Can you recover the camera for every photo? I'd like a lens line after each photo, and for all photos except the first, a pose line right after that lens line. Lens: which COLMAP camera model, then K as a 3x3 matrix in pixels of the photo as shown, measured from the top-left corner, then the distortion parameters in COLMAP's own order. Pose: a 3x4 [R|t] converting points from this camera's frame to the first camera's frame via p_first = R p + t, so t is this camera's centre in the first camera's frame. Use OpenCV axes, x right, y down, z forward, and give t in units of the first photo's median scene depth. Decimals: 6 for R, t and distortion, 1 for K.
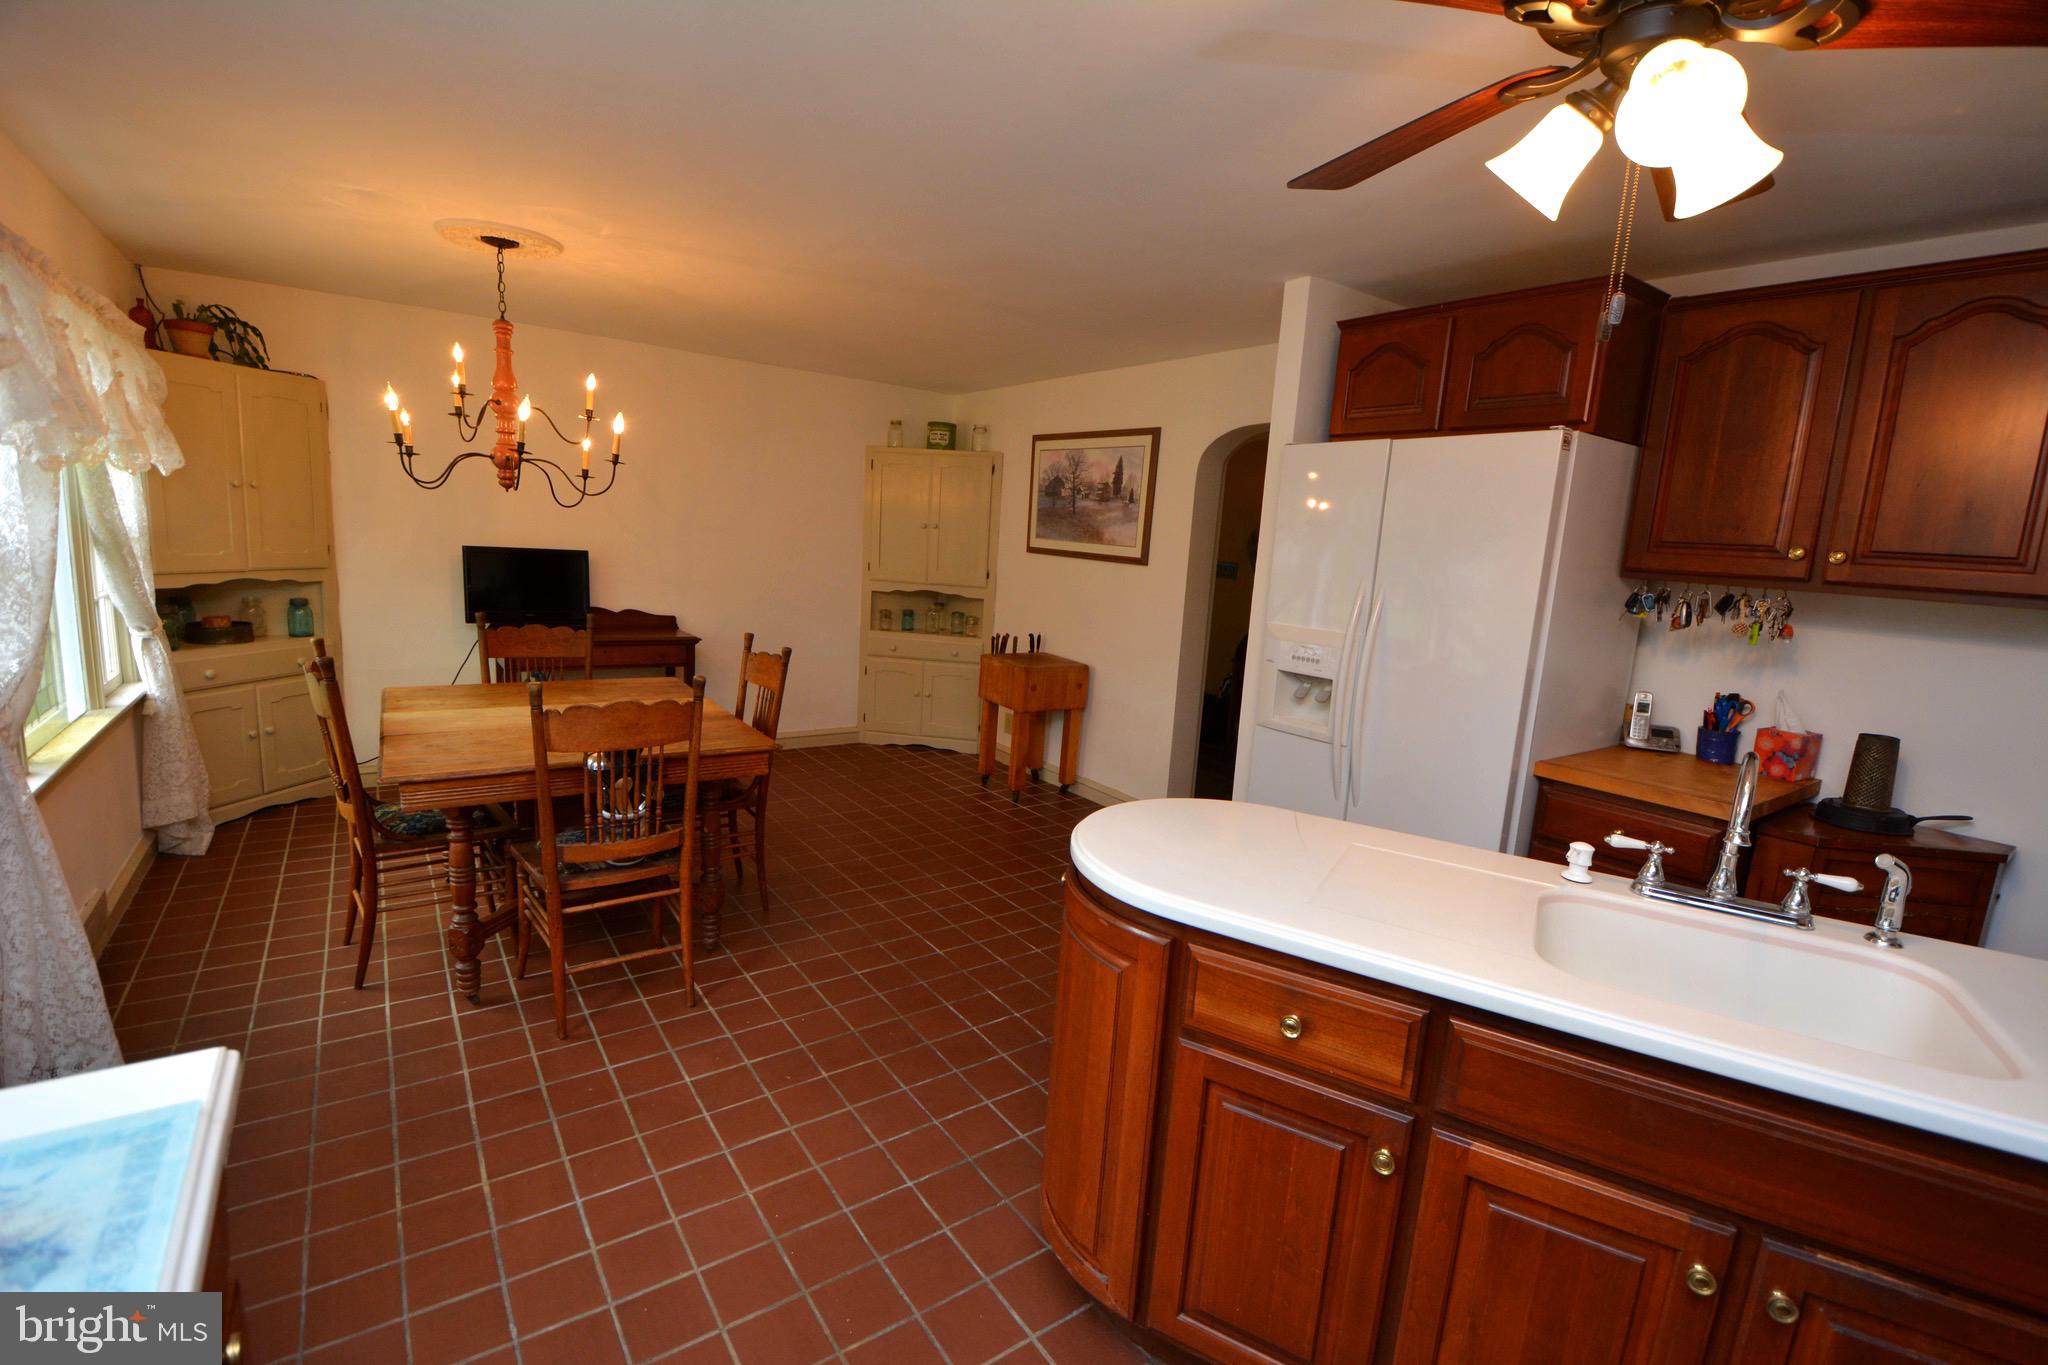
lens RADIAL K [[898.3, 0, 1026.9], [0, 898.3, 684.8], [0, 0, 1]] dist [0.002388, -0.015945]
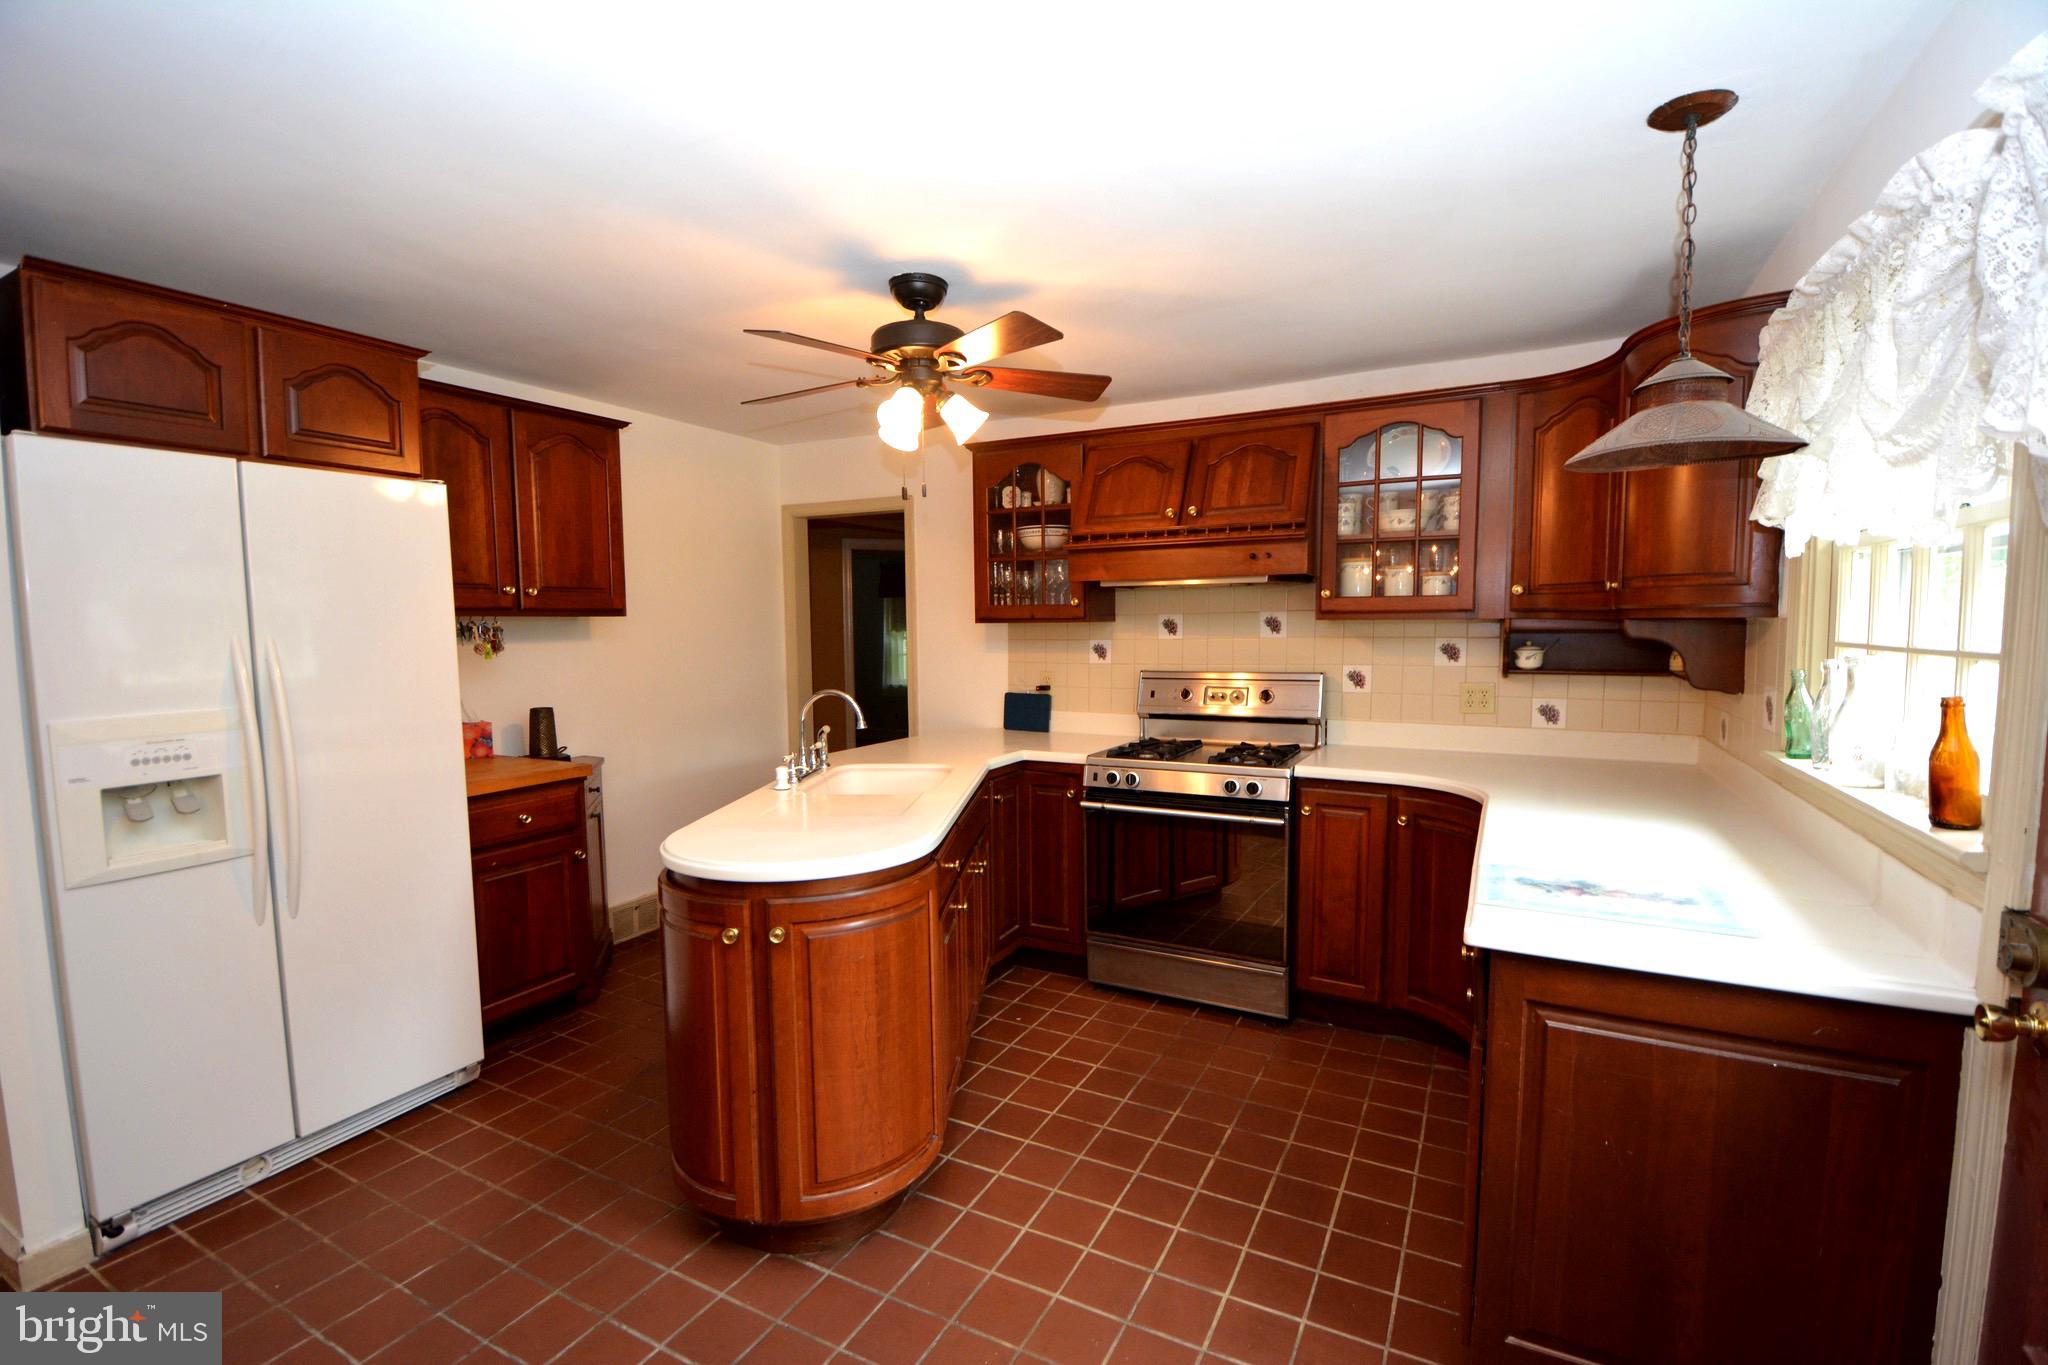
lens RADIAL K [[898.3, 0, 1027.1], [0, 898.3, 690.4], [0, 0, 1]] dist [0.002388, -0.015945]
pose [[-0.435780, -0.125975, 0.891194, -0.691478], [0.129584, 0.971059, 0.200629, -0.156366], [-0.890676, 0.202915, -0.406844, 0.810699]]
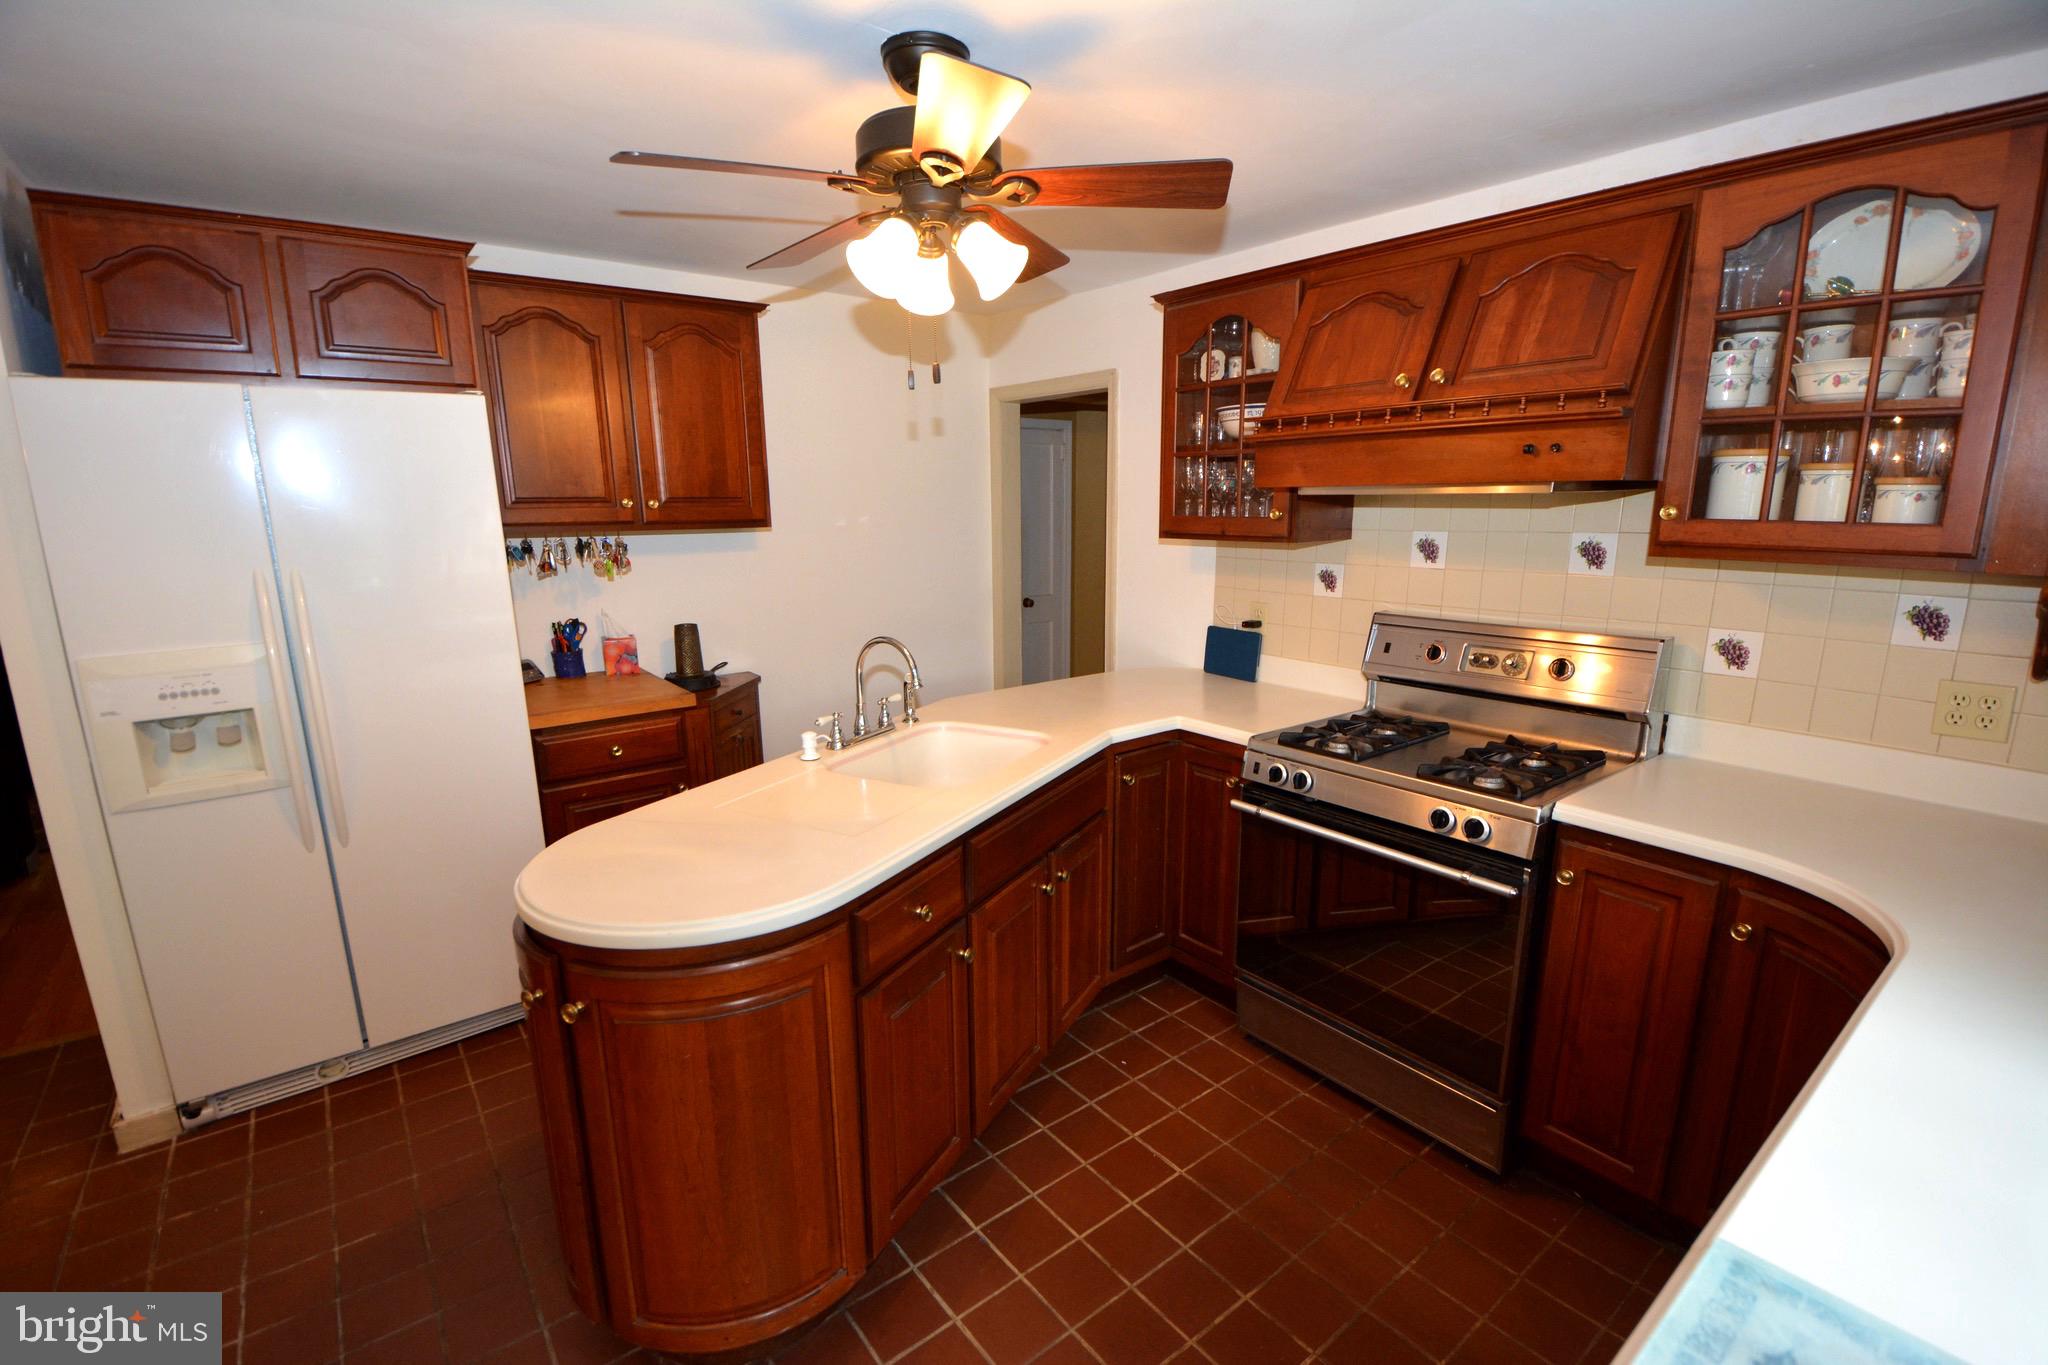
lens RADIAL K [[898.3, 0, 1024.9], [0, 898.3, 690.7], [0, 0, 1]] dist [0.002388, -0.015945]
pose [[-0.027652, -0.267680, 0.963111, -0.452864], [0.170091, 0.948169, 0.268410, -0.127704], [-0.985040, 0.171239, 0.019311, 0.410220]]
